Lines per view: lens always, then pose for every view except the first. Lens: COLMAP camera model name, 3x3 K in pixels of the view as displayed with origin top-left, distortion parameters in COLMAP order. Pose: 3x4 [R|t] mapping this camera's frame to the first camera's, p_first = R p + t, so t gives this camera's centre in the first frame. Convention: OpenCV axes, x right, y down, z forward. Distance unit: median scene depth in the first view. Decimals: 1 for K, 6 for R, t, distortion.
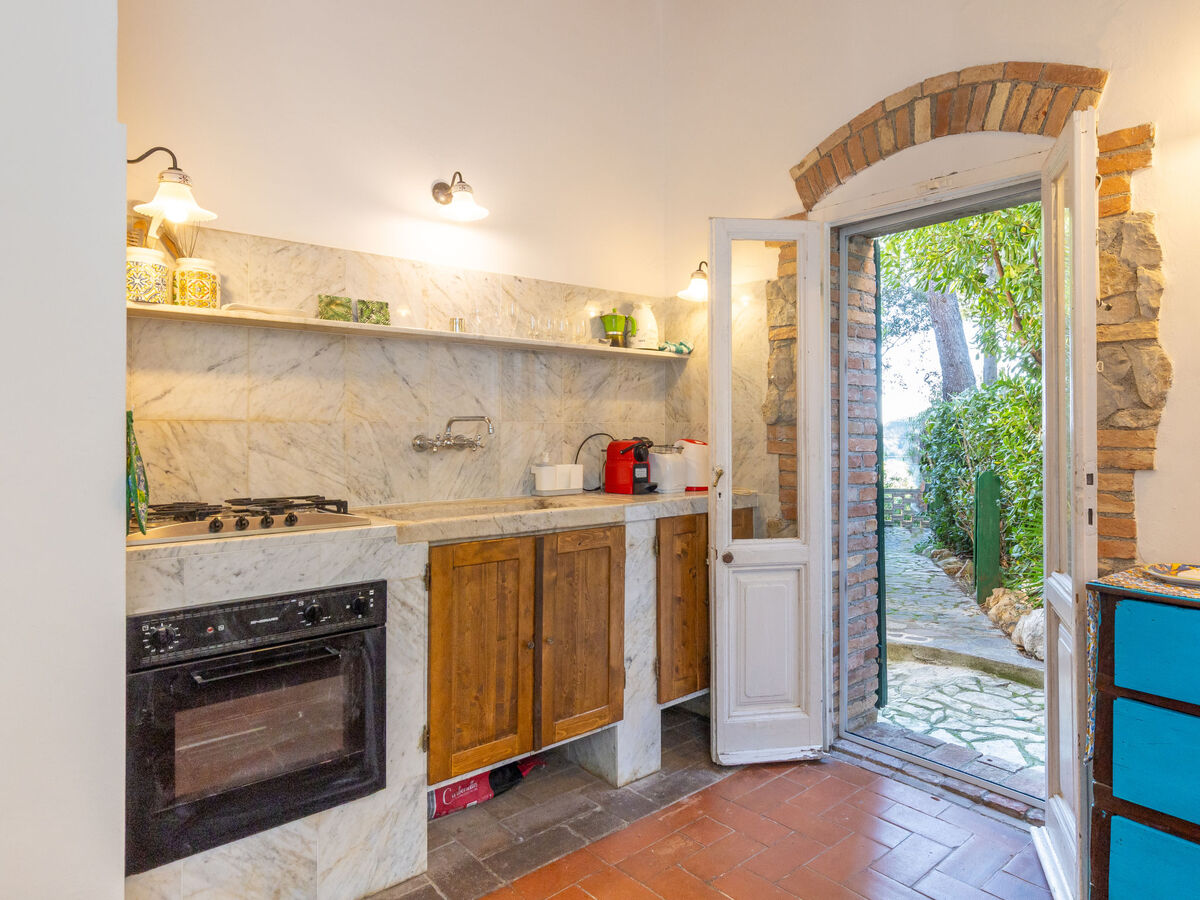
lens RADIAL K [[718.9, 0, 602.8], [0, 718.9, 417.7], [0, 0, 1]] dist [0.002053, -0.000798]
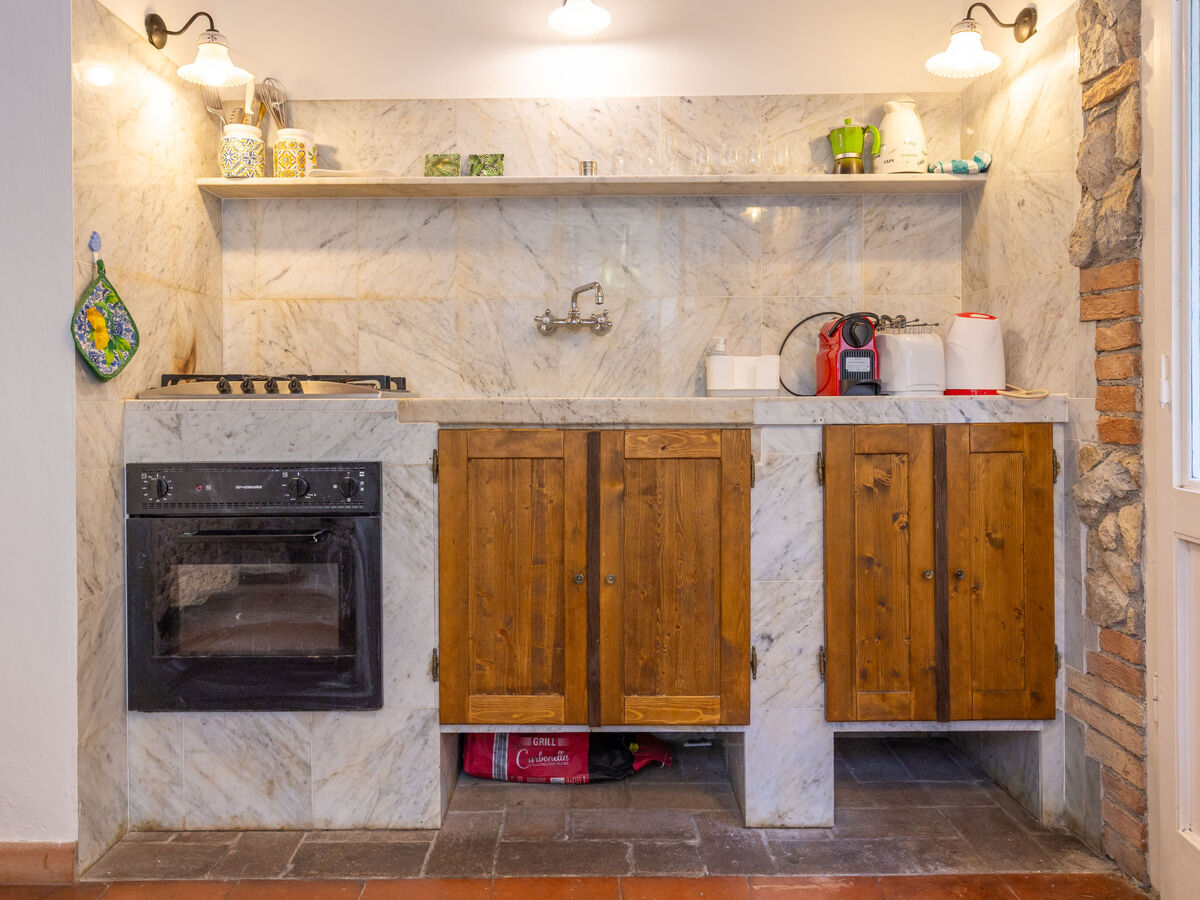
lens RADIAL K [[844.0, 0, 598.5], [0, 844.0, 399.9], [0, 0, 1]] dist [0.001150, -0.000577]
pose [[0.762149, 0.004077, -0.647389, 0.467037], [0.006294, 0.999886, 0.013706, 0.124637], [0.647371, -0.014521, 0.762036, 0.366458]]
